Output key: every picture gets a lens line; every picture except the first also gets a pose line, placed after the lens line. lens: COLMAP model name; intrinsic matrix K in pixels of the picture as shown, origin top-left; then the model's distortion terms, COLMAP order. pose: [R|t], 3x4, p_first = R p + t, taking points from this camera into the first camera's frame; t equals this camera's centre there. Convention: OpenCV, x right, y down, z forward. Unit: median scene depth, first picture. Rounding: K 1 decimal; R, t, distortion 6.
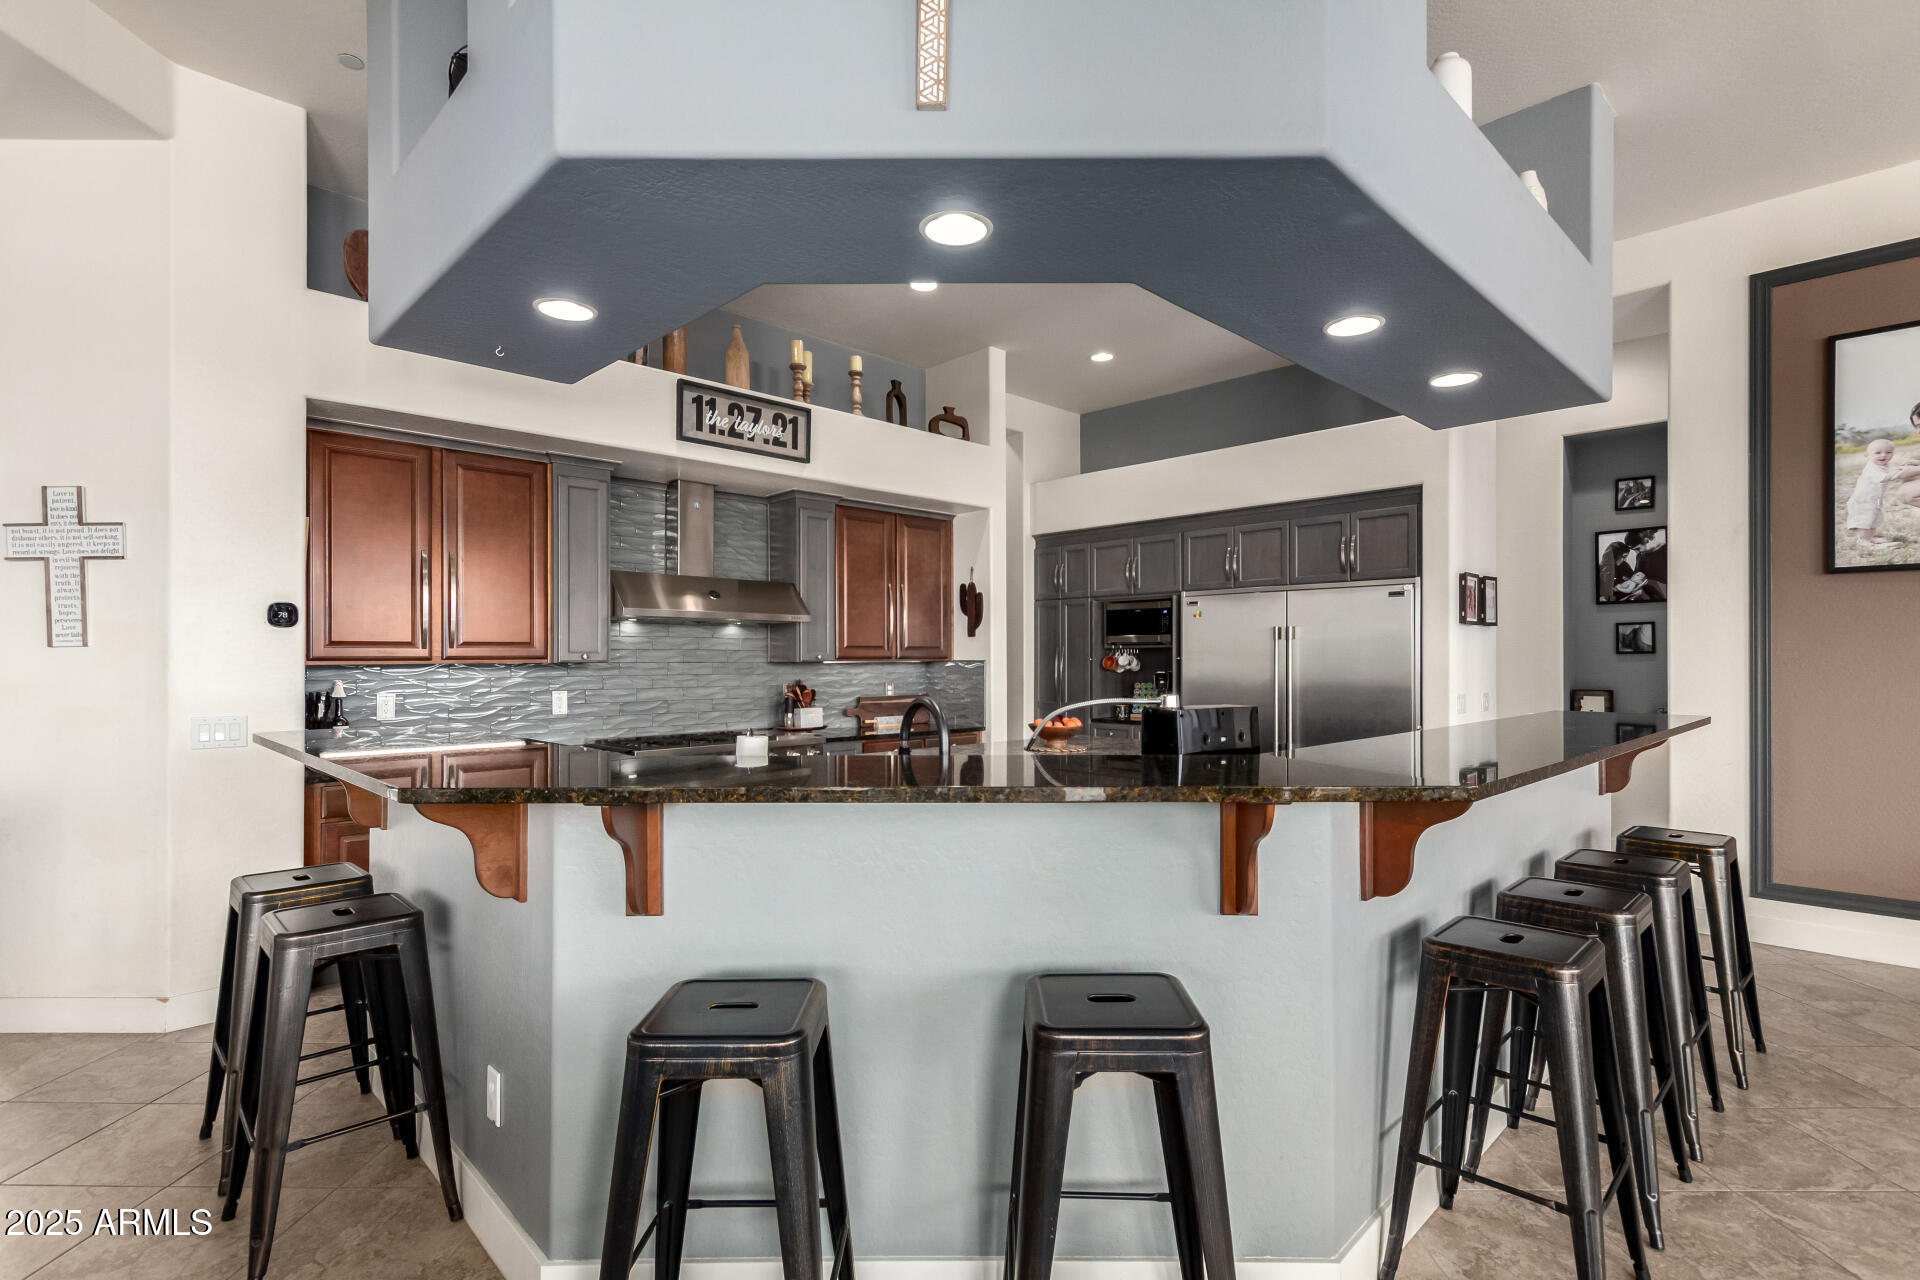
lens RADIAL K [[929.3, 0, 956.8], [0, 929.3, 657.0], [0, 0, 1]] dist [0.005317, 0.000700]
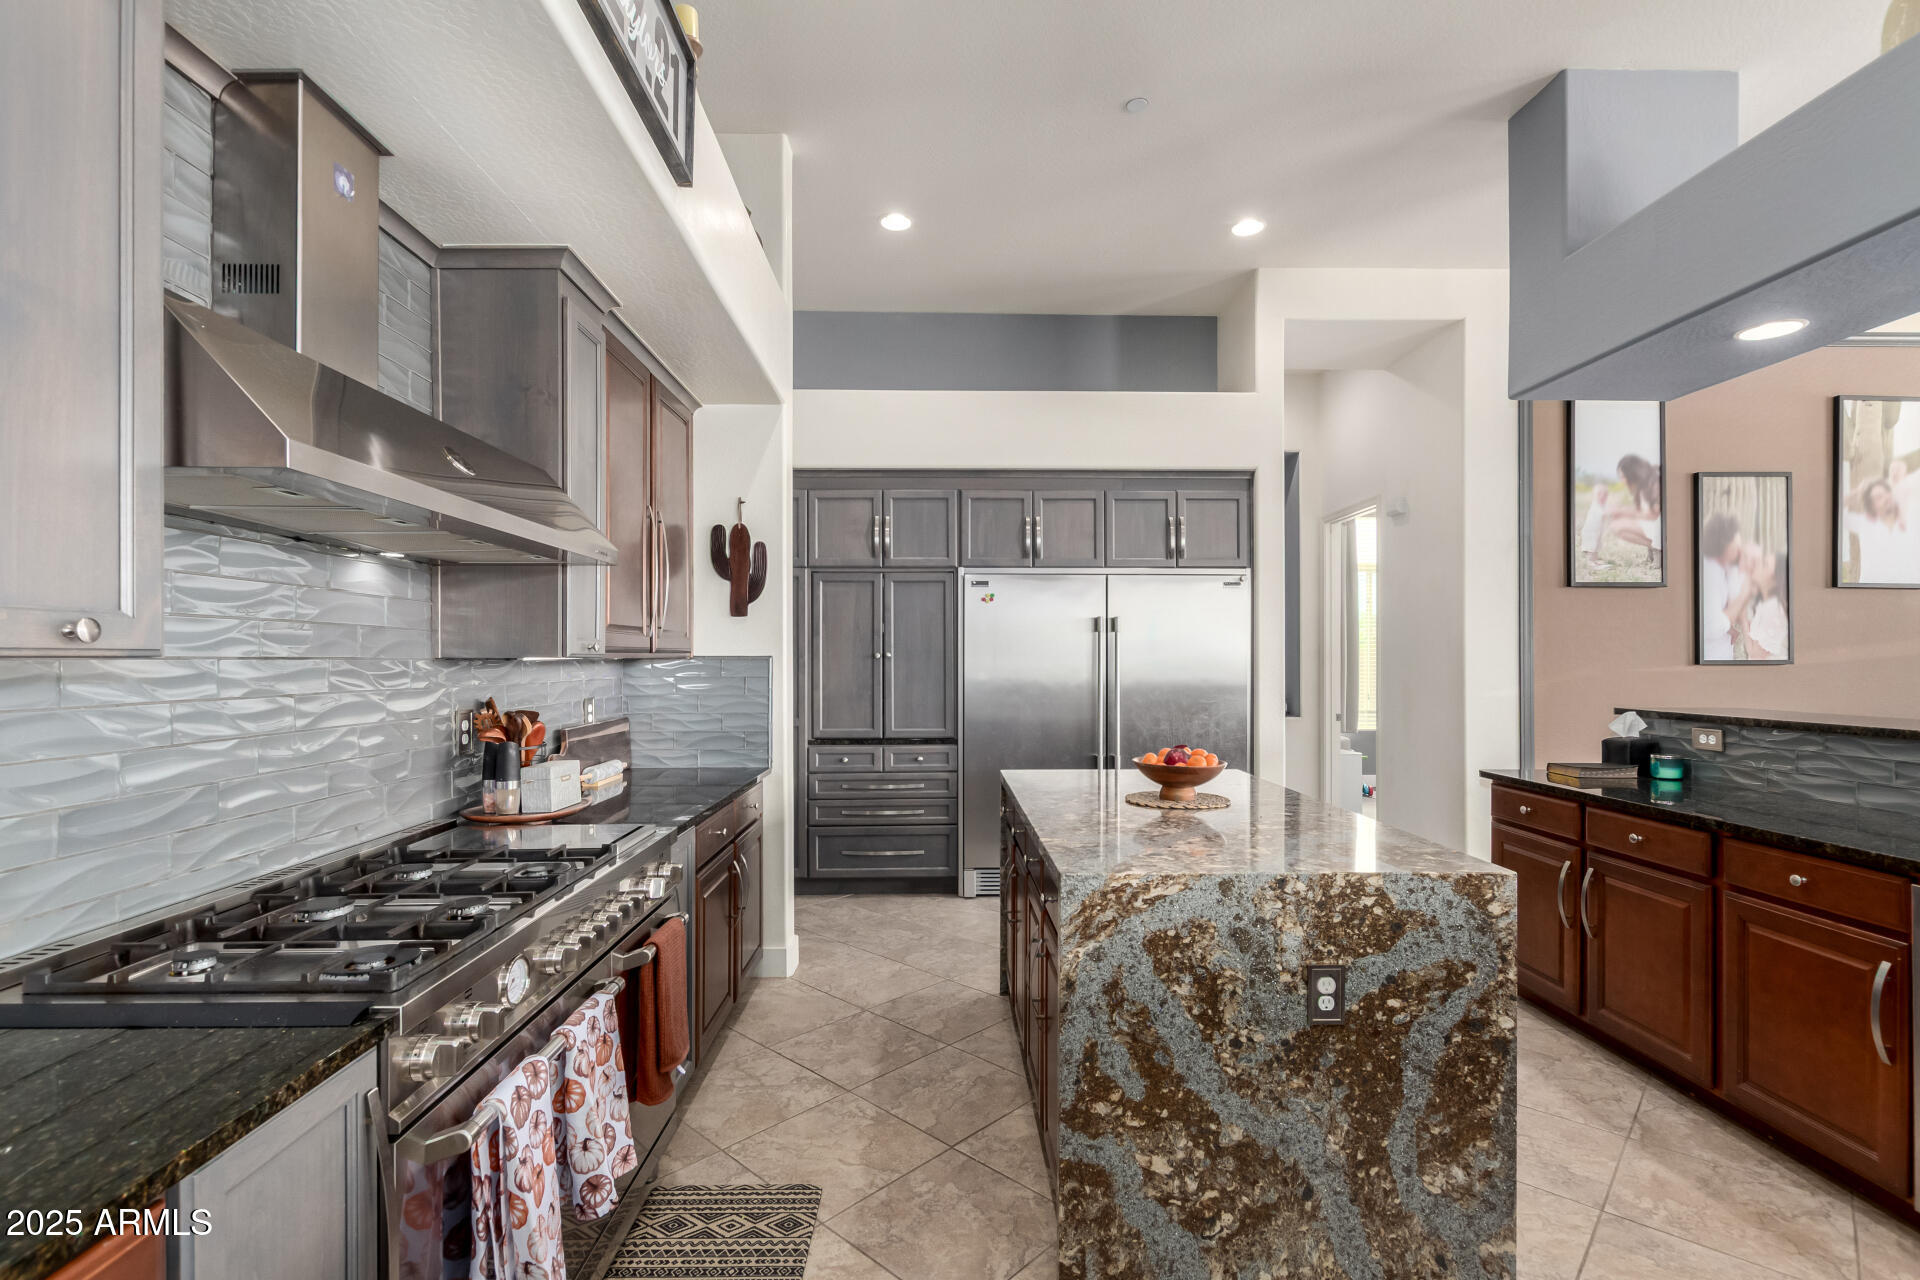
lens RADIAL K [[886.5, 0, 959.6], [0, 886.5, 655.7], [0, 0, 1]] dist [0.005322, -0.001719]
pose [[0.669369, 0.003255, 0.742923, -0.356867], [-0.003031, 0.999994, -0.001650, 0.004505], [-0.742924, -0.001148, 0.669375, 0.605666]]
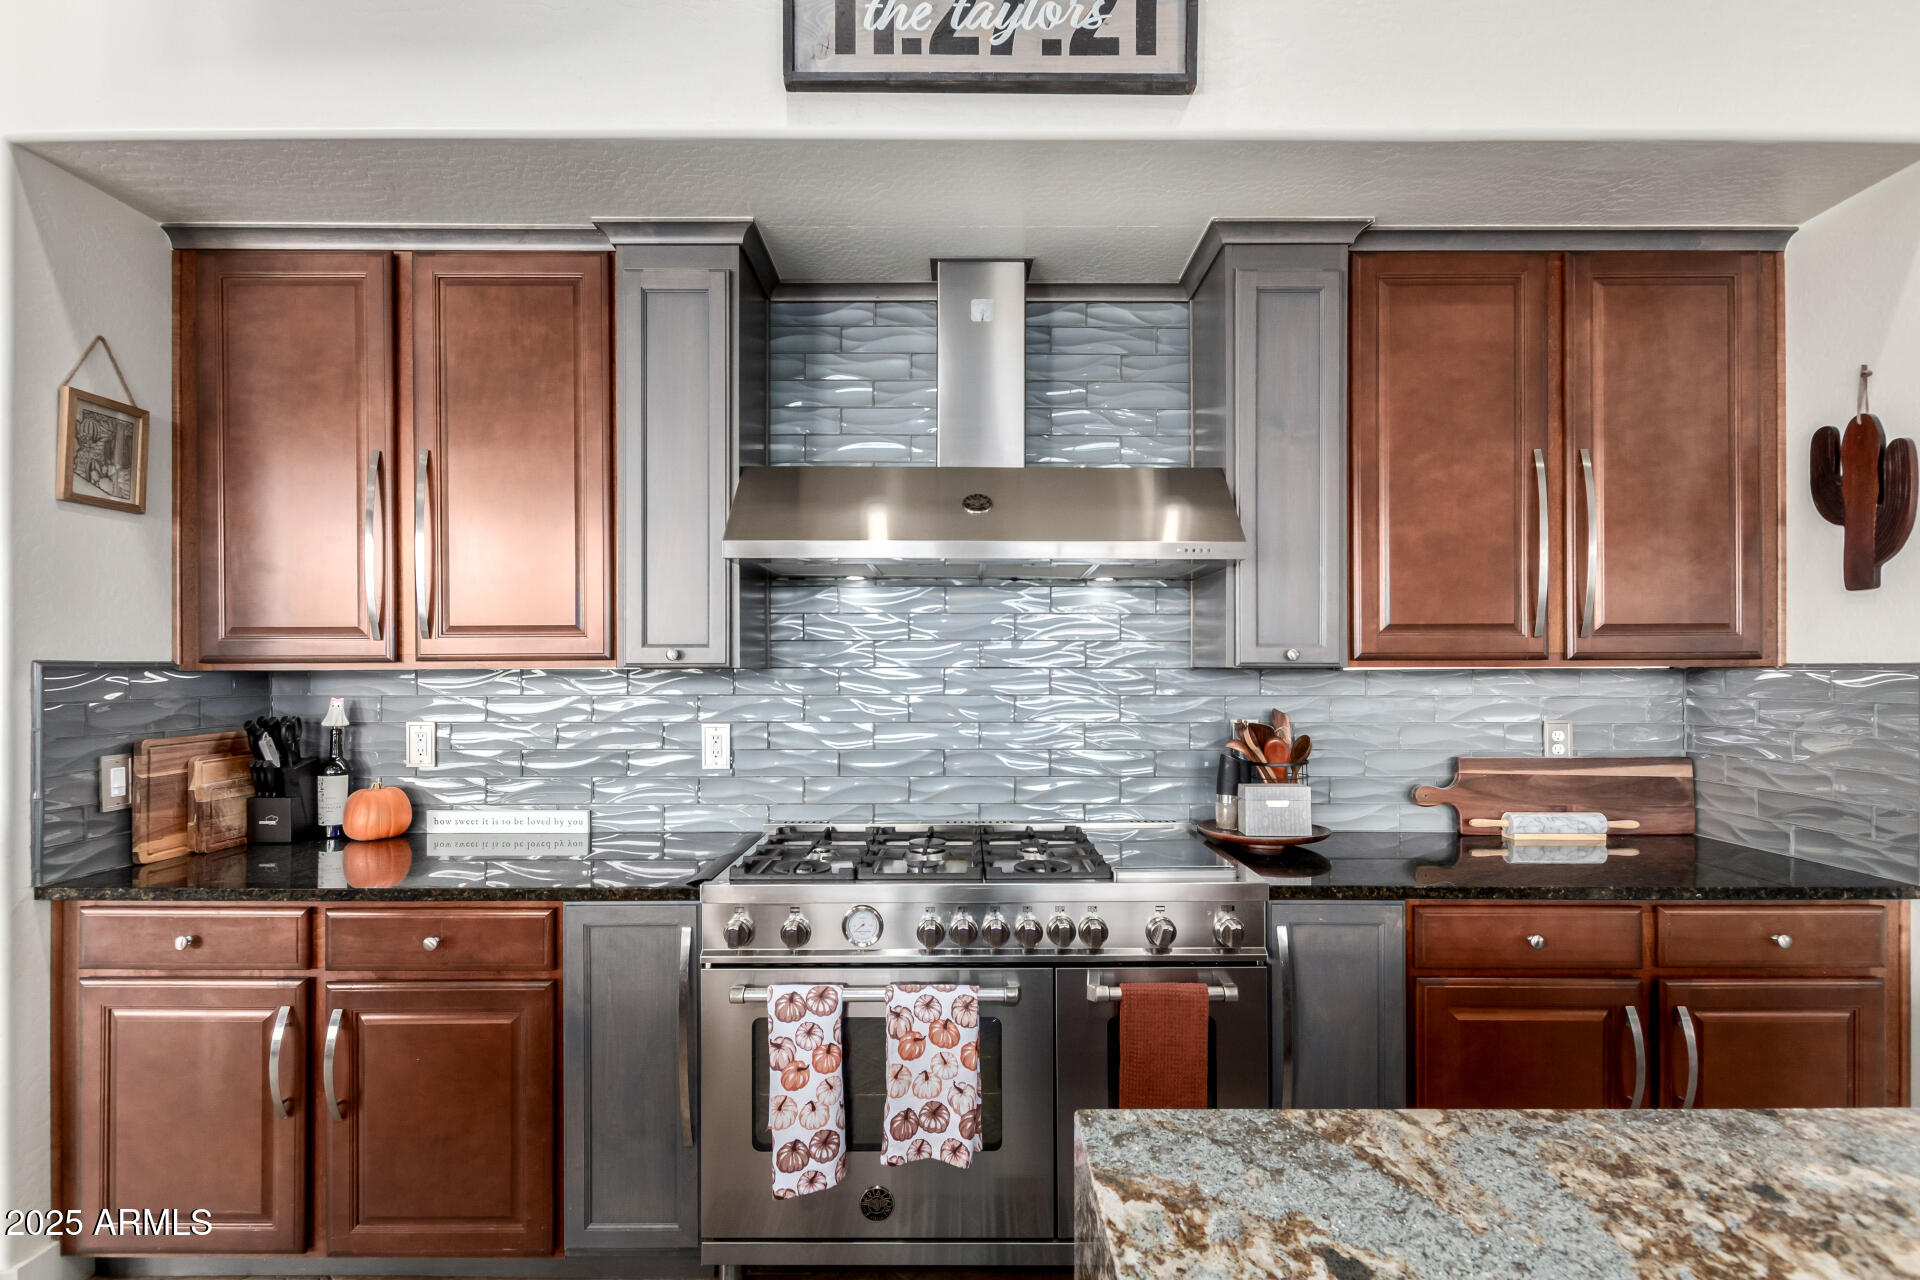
lens RADIAL K [[886.5, 0, 963.4], [0, 886.5, 668.2], [0, 0, 1]] dist [0.005322, -0.001719]
pose [[0.720332, -0.000016, -0.693630, 0.006375], [0.001513, 0.999998, 0.001549, 0.004903], [0.693628, -0.002165, 0.720330, 0.667553]]
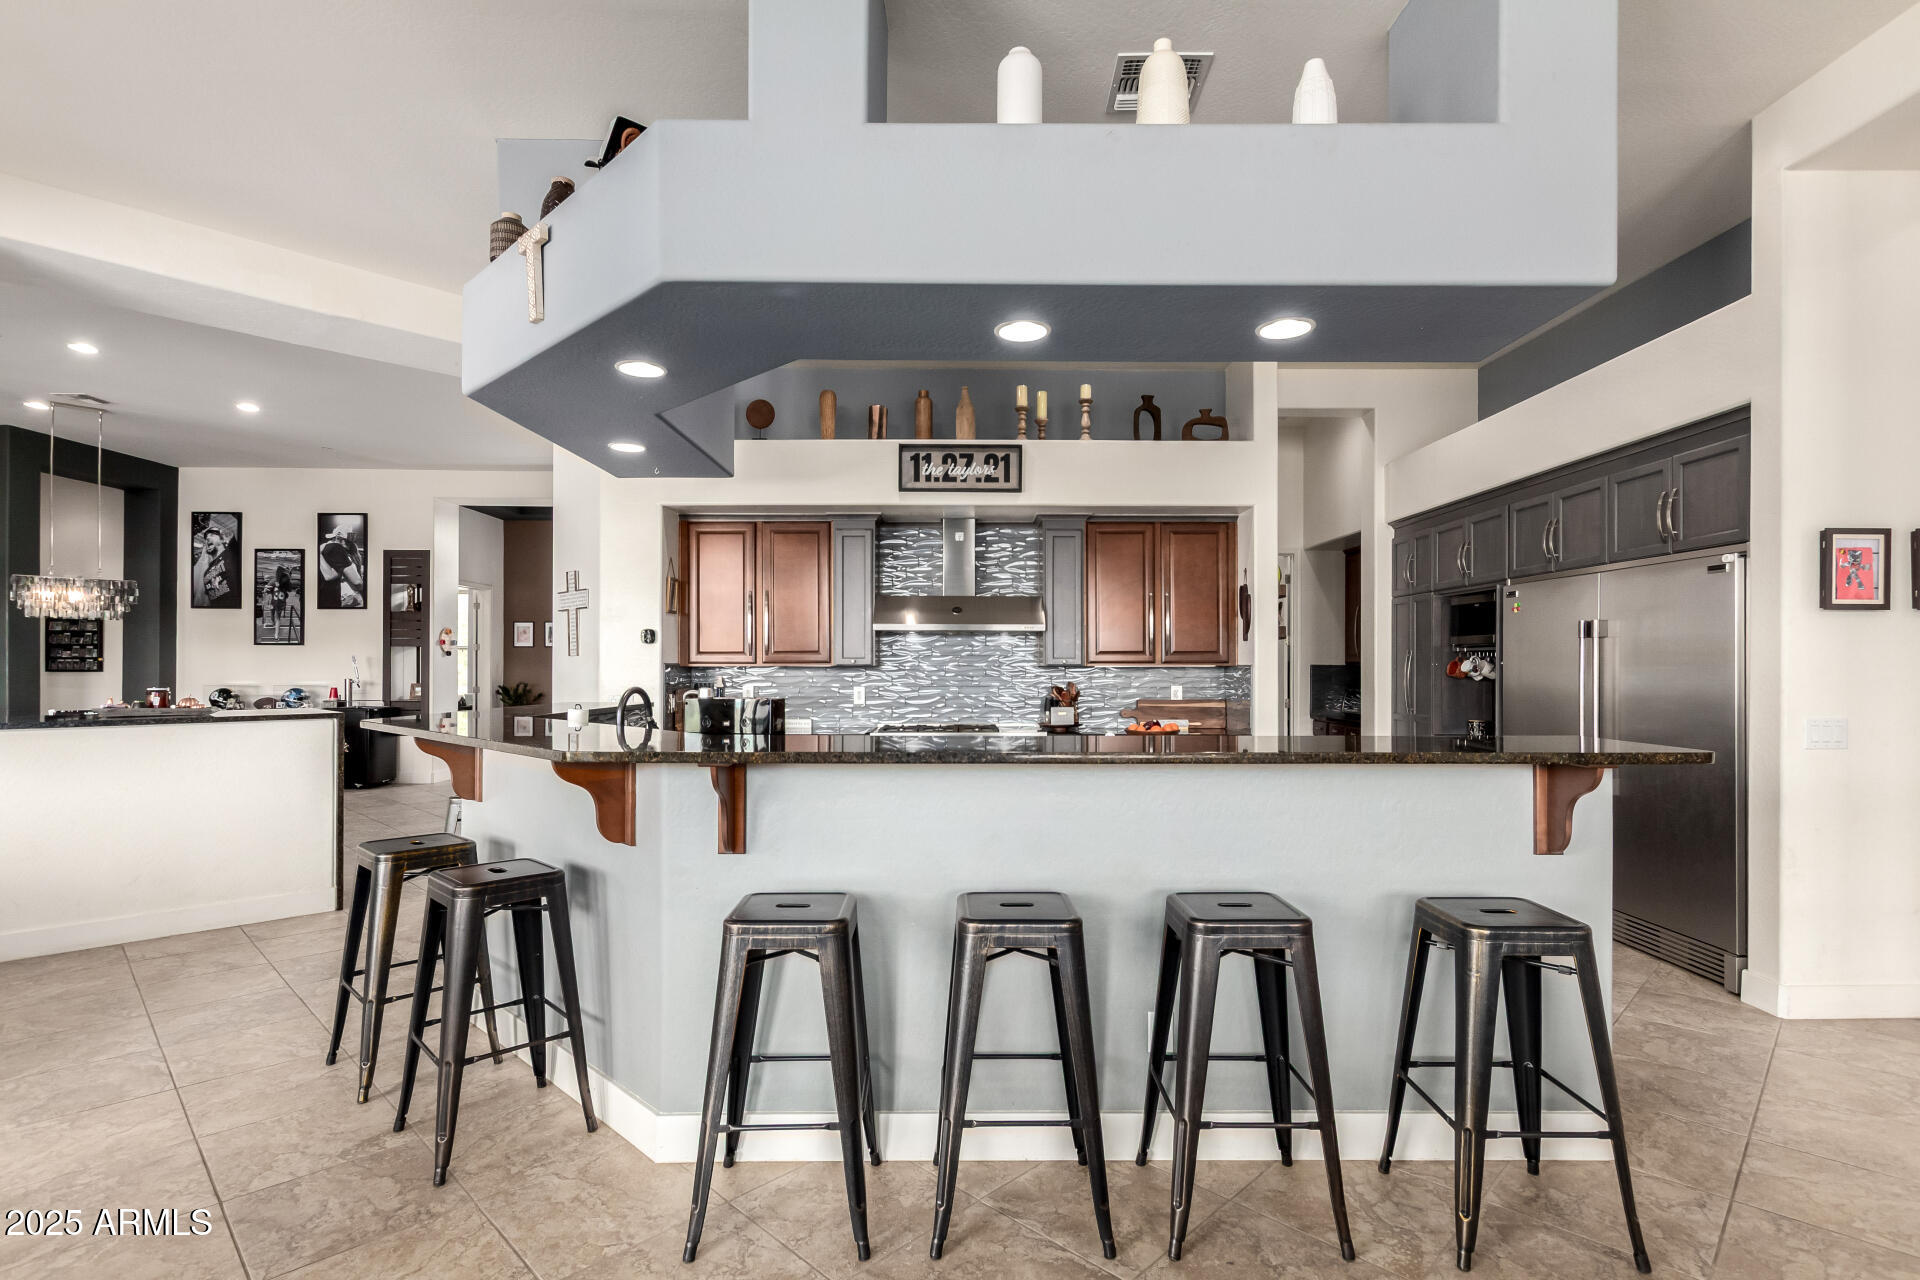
lens RADIAL K [[888.2, 0, 962.3], [0, 888.2, 651.2], [0, 0, 1]] dist [0.008788, -0.001938]
pose [[0.721679, -0.006242, -0.692199, 0.514887], [0.000113, 0.999960, -0.008898, -0.003121], [0.692227, 0.006343, 0.721652, 0.154027]]
